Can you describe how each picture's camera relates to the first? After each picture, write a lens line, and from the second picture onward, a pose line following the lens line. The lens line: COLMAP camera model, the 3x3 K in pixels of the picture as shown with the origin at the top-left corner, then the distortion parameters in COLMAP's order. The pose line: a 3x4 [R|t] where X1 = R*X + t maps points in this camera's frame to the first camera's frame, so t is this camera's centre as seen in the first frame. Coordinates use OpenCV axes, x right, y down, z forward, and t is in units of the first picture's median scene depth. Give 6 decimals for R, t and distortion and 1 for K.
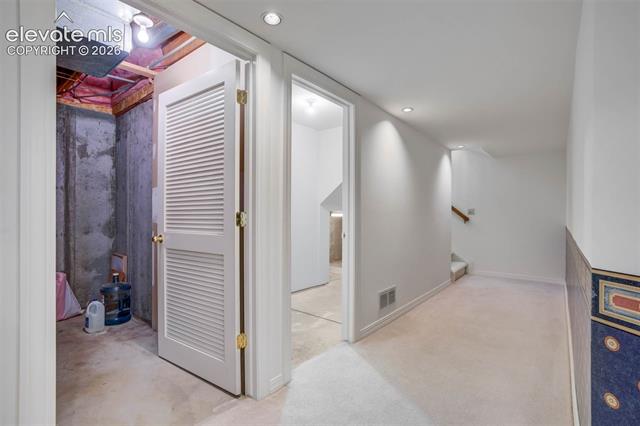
lens RADIAL K [[307.8, 0, 317.2], [0, 307.8, 214.6], [0, 0, 1]] dist [-0.000896, -0.000175]
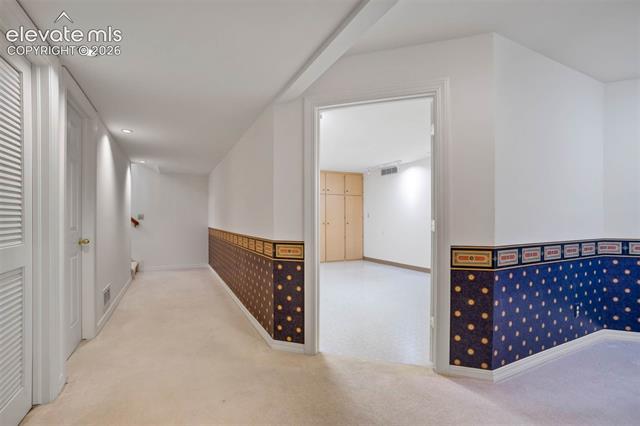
lens RADIAL K [[307.8, 0, 317.2], [0, 307.8, 214.6], [0, 0, 1]] dist [-0.000896, -0.000175]
pose [[0.430179, 0.012509, 0.902657, -0.304185], [0.000511, 0.999900, -0.014101, -0.002197], [-0.902744, 0.006527, 0.430129, -0.107995]]
